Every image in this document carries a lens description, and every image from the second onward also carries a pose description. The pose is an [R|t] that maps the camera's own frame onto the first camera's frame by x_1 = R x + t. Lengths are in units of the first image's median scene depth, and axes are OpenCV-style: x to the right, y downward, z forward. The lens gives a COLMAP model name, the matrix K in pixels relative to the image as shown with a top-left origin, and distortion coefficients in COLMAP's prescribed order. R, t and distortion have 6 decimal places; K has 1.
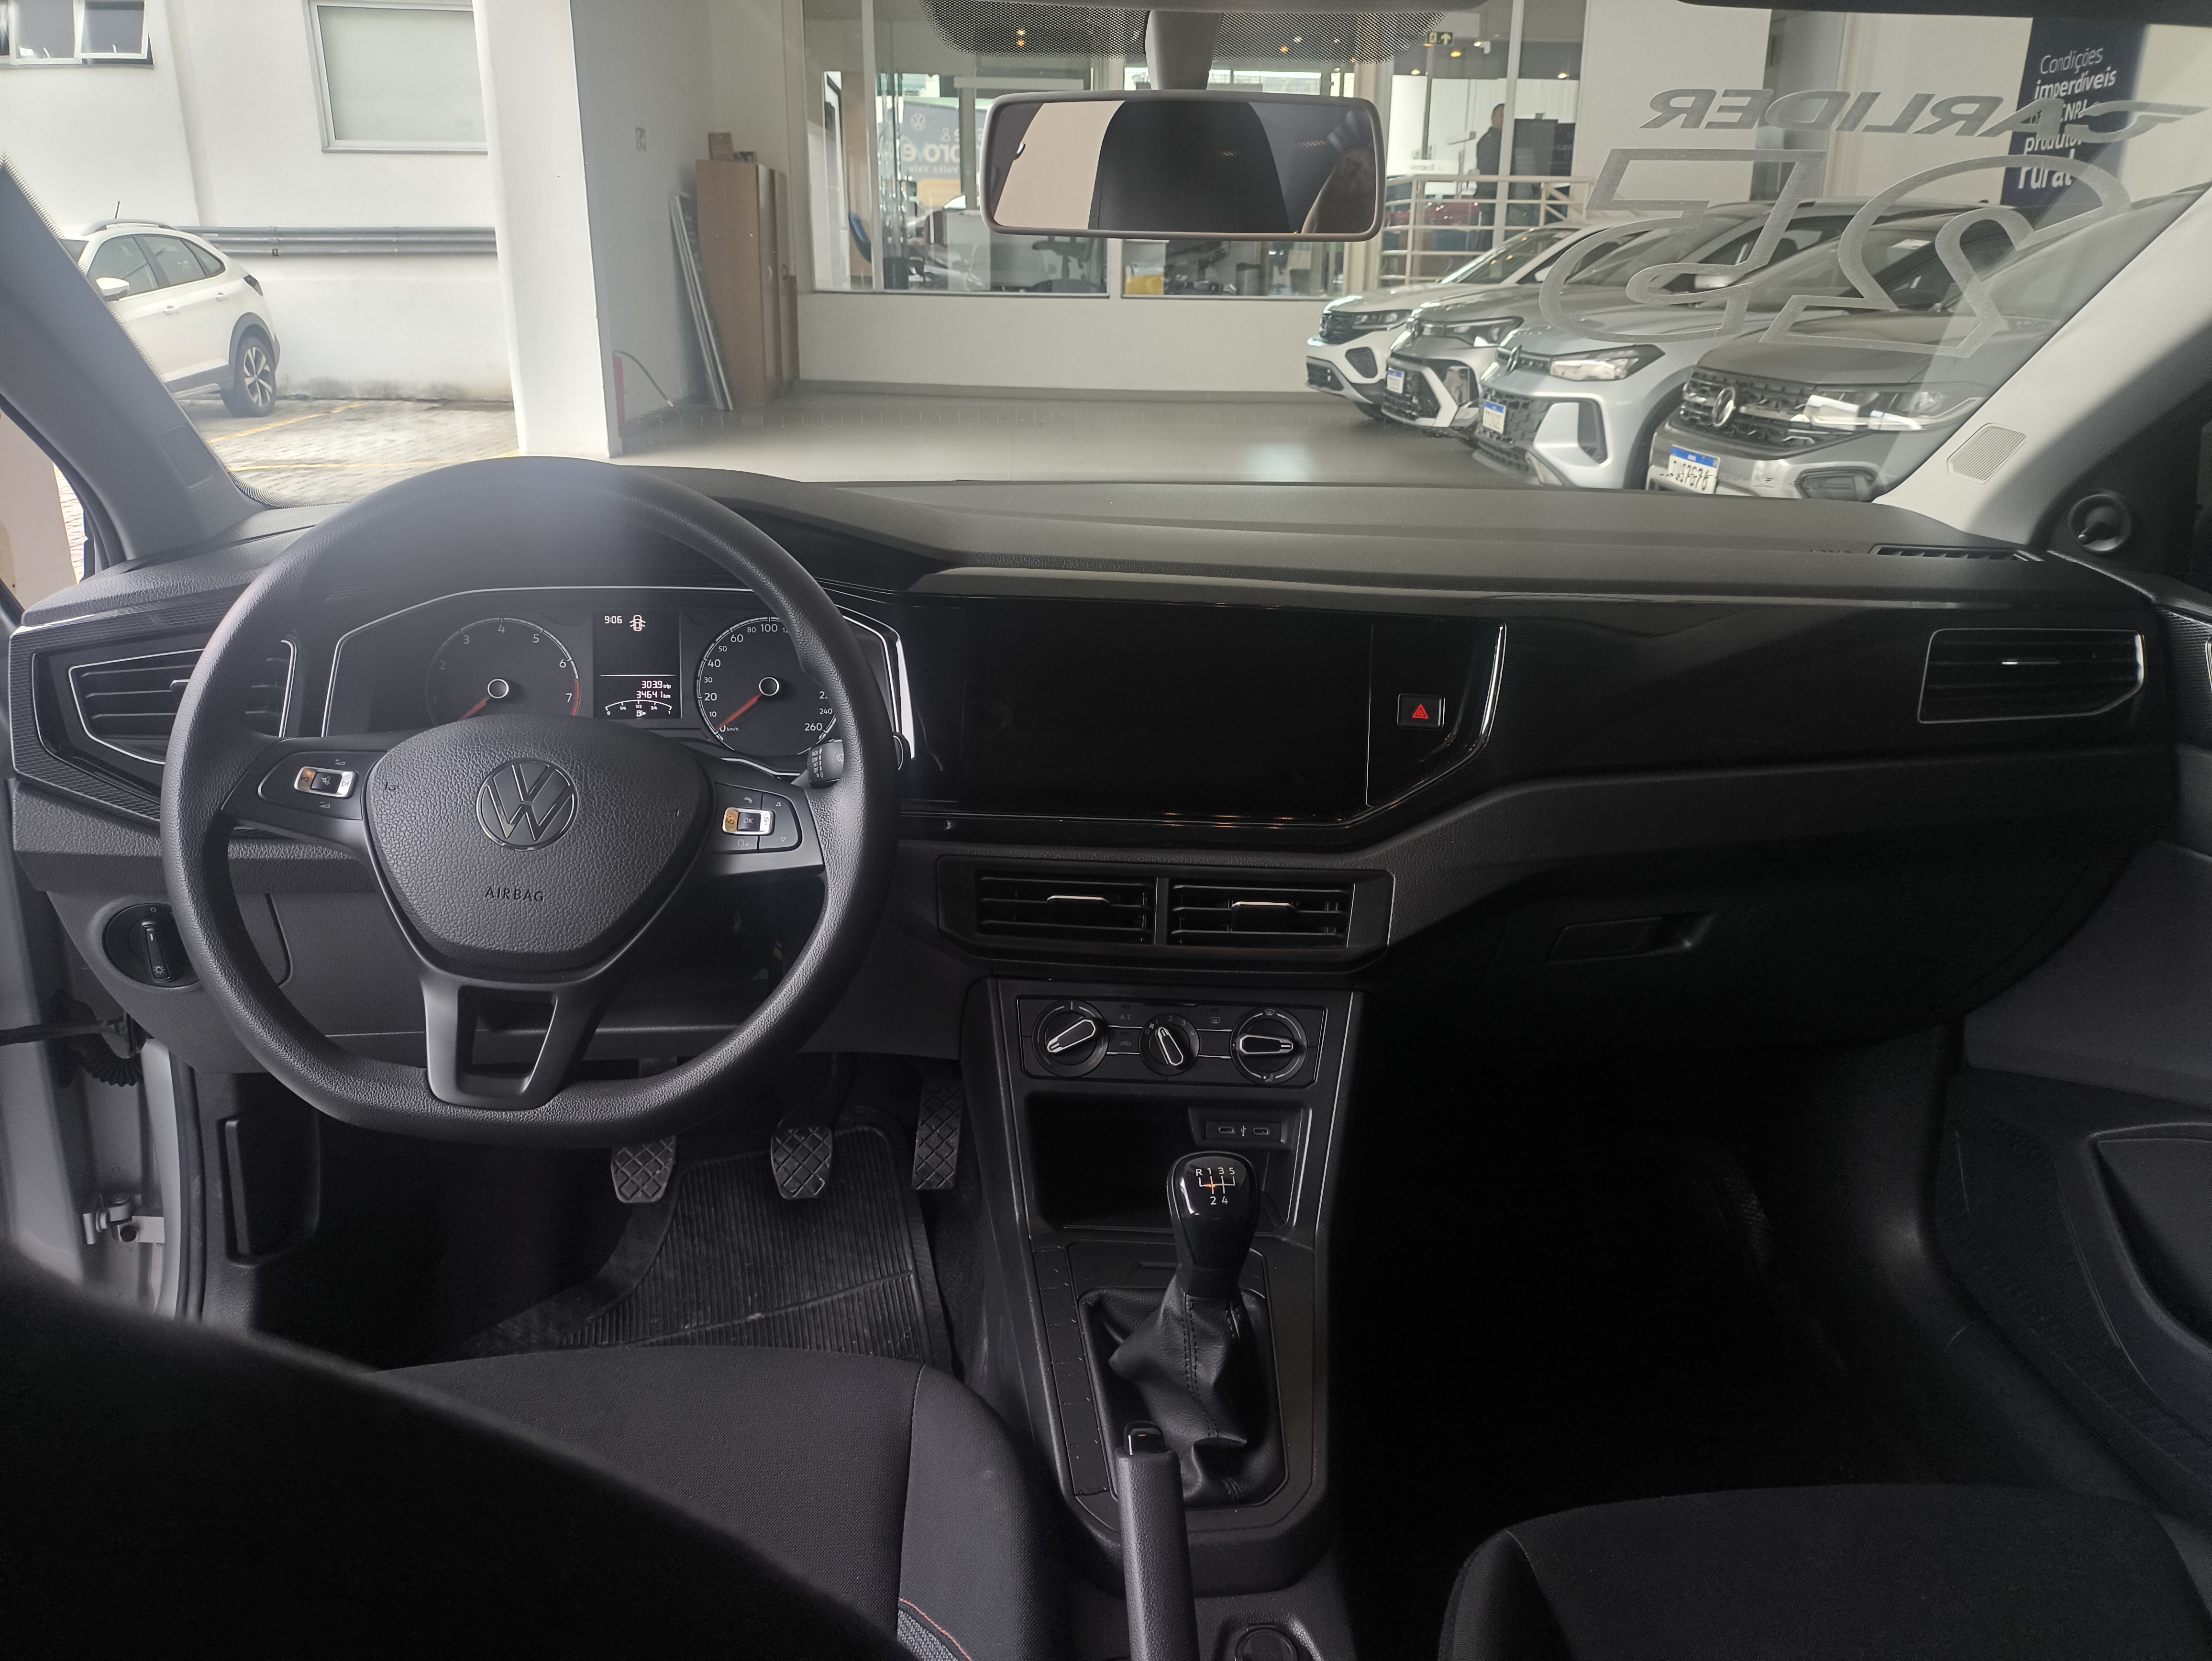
lens RADIAL K [[1679.3, 0, 1106.0], [0, 1679.3, 830.5], [0, 0, 1]] dist [0.002268, -0.007193]
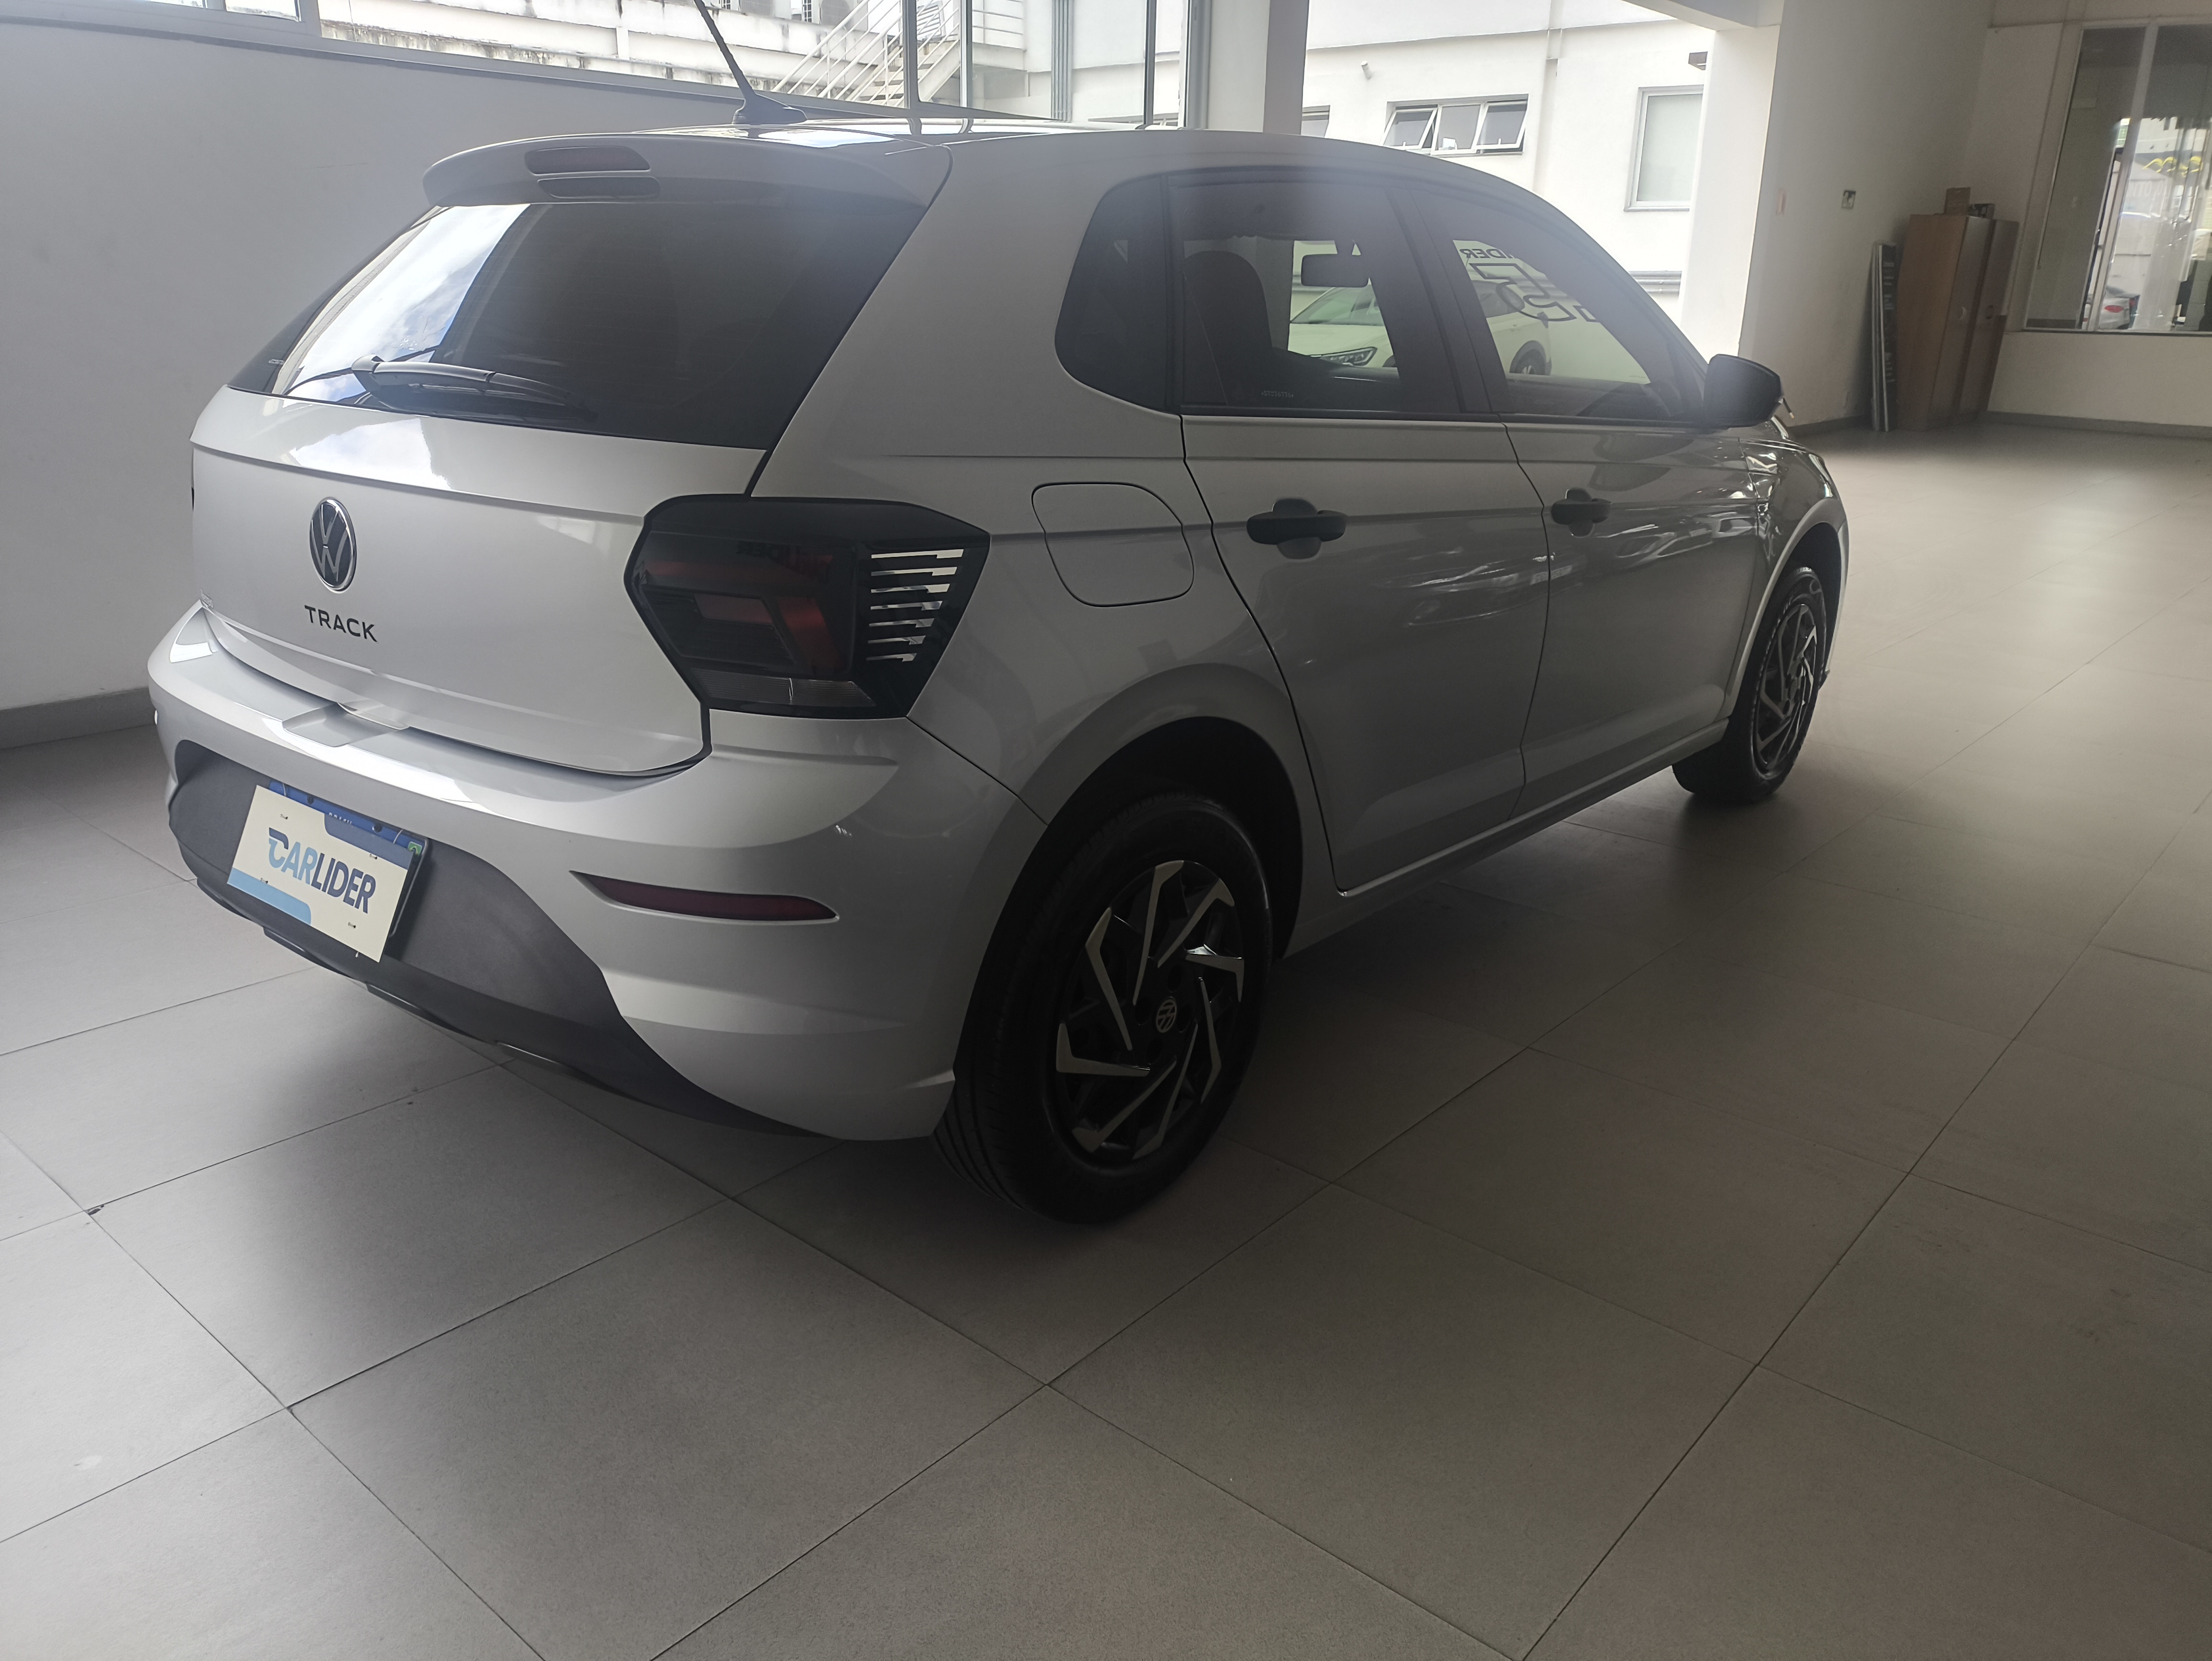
lens RADIAL K [[1599.4, 0, 1106.0], [0, 1599.4, 830.5], [0, 0, 1]] dist [0.001597, -0.001137]
pose [[0.721456, 0.227265, -0.654104, 0.151349], [-0.233120, 0.969183, 0.079613, 0.045068], [0.652040, 0.095048, 0.752203, -0.126434]]
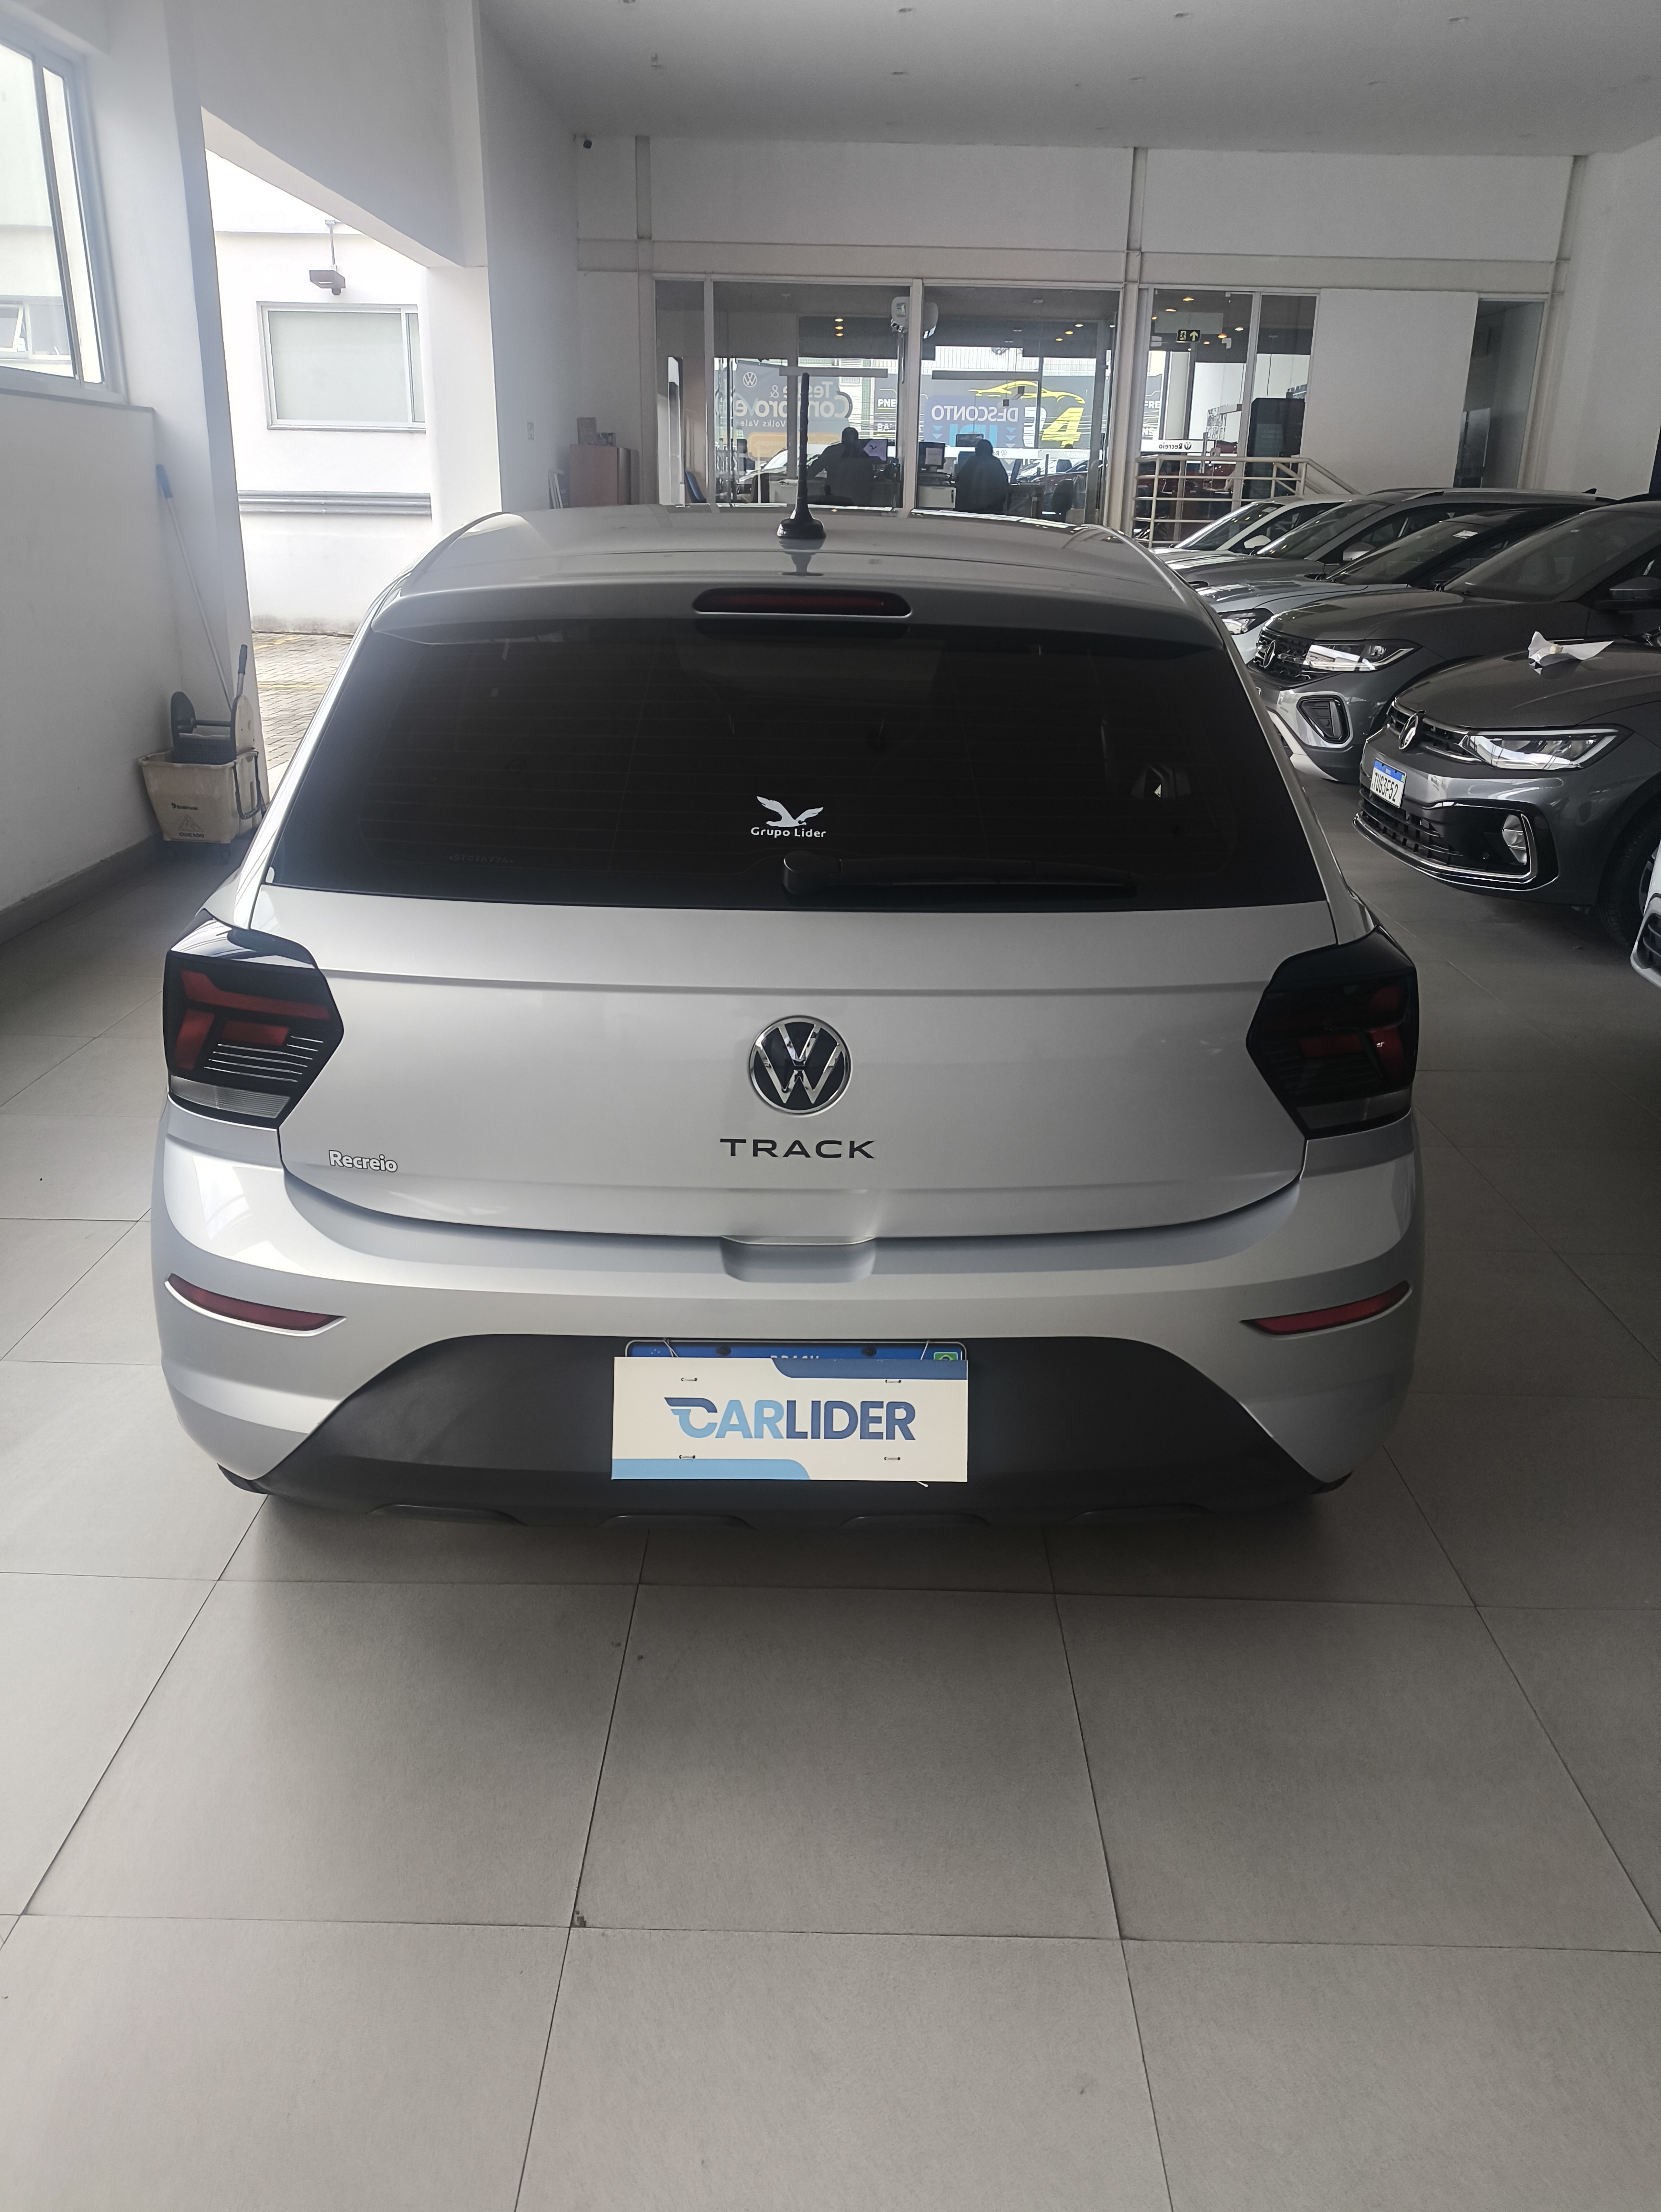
lens RADIAL K [[1620.3, 0, 804.2], [0, 1620.3, 1146.4], [0, 0, 1]] dist [-0.016679, -0.006243]
pose [[0.997293, 0.033715, -0.065343, 0.023371], [-0.030185, 0.998069, 0.054285, 0.047017], [0.067047, -0.052166, 0.996385, -0.190347]]
